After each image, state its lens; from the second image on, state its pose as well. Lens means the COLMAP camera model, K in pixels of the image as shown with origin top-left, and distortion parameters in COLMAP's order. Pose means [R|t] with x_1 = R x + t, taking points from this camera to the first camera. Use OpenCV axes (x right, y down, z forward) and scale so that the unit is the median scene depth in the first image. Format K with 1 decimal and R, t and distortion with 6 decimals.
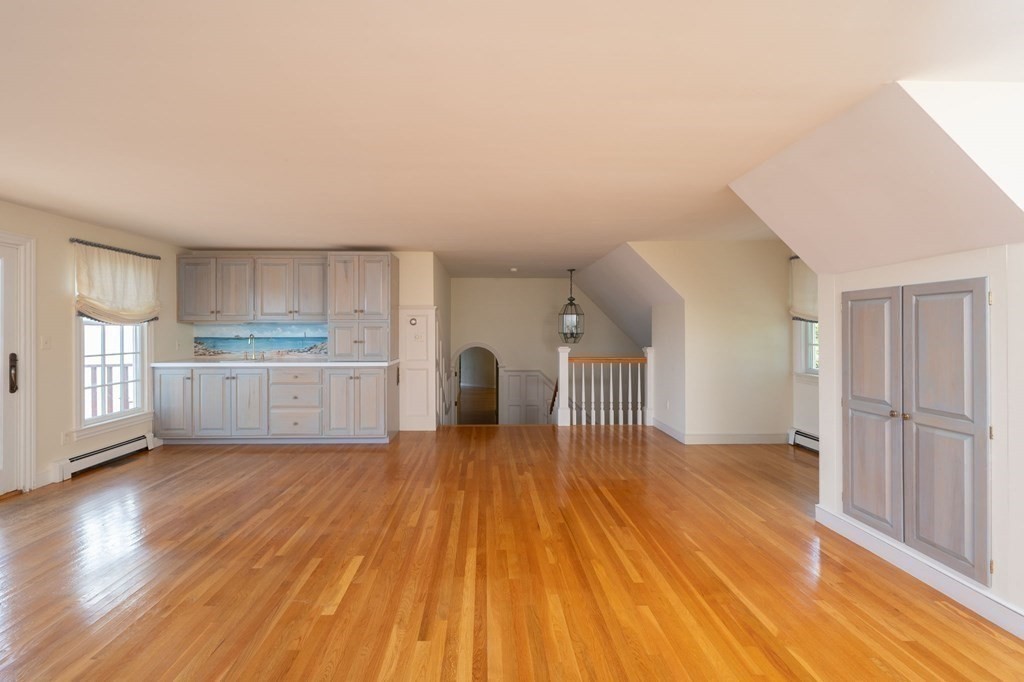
lens RADIAL K [[414.6, 0, 503.5], [0, 414.6, 327.2], [0, 0, 1]] dist [0.000235, 0.000463]
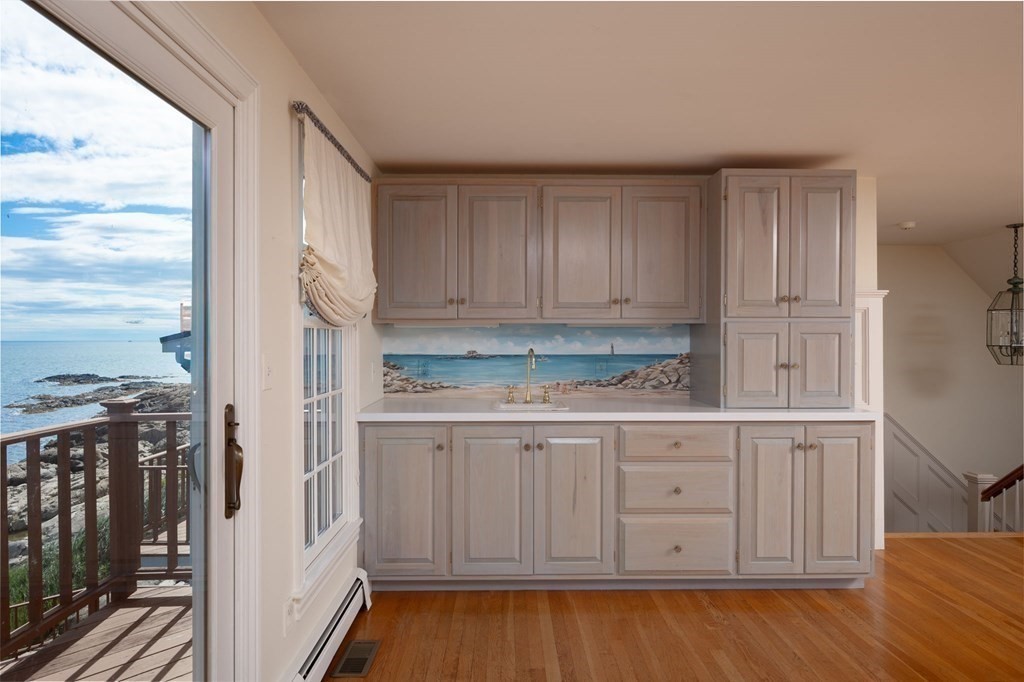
lens RADIAL K [[593.0, 0, 519.0], [0, 593.0, 344.1], [0, 0, 1]] dist [0.005764, 0.002406]
pose [[0.999992, 0.000960, 0.003810, -0.653793], [-0.001004, 0.999933, 0.011536, 0.004512], [-0.003799, -0.011540, 0.999926, 0.346695]]
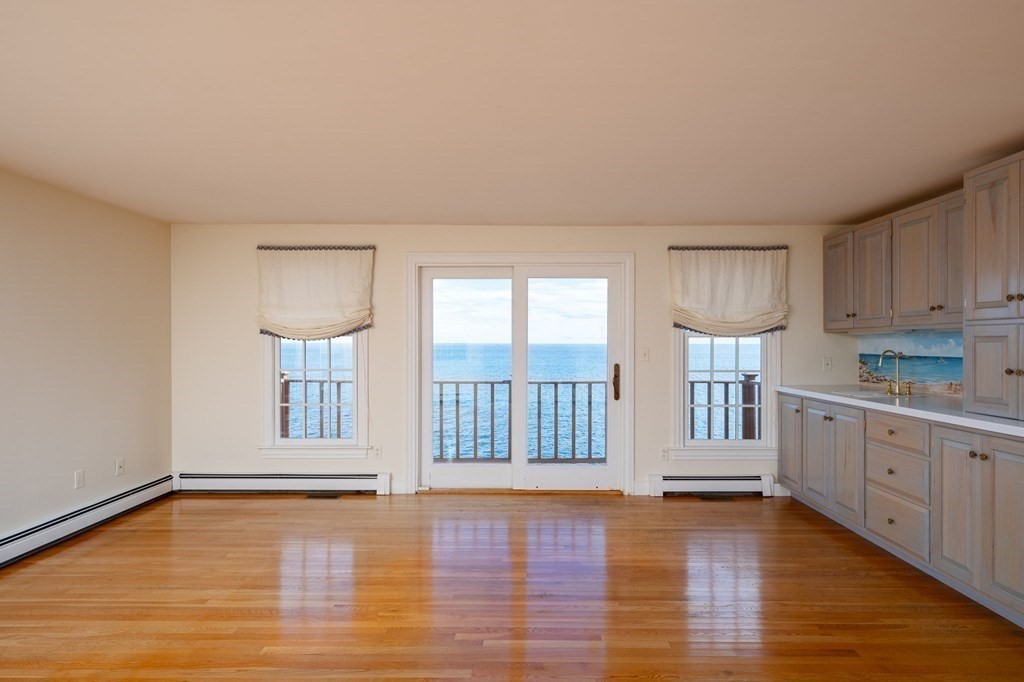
lens RADIAL K [[593.0, 0, 518.0], [0, 593.0, 343.4], [0, 0, 1]] dist [0.005764, 0.002406]
pose [[-0.027877, 0.001538, -0.999610, 0.253272], [0.004455, 0.999989, 0.001415, 0.003960], [0.999601, -0.004414, -0.027883, 0.526286]]
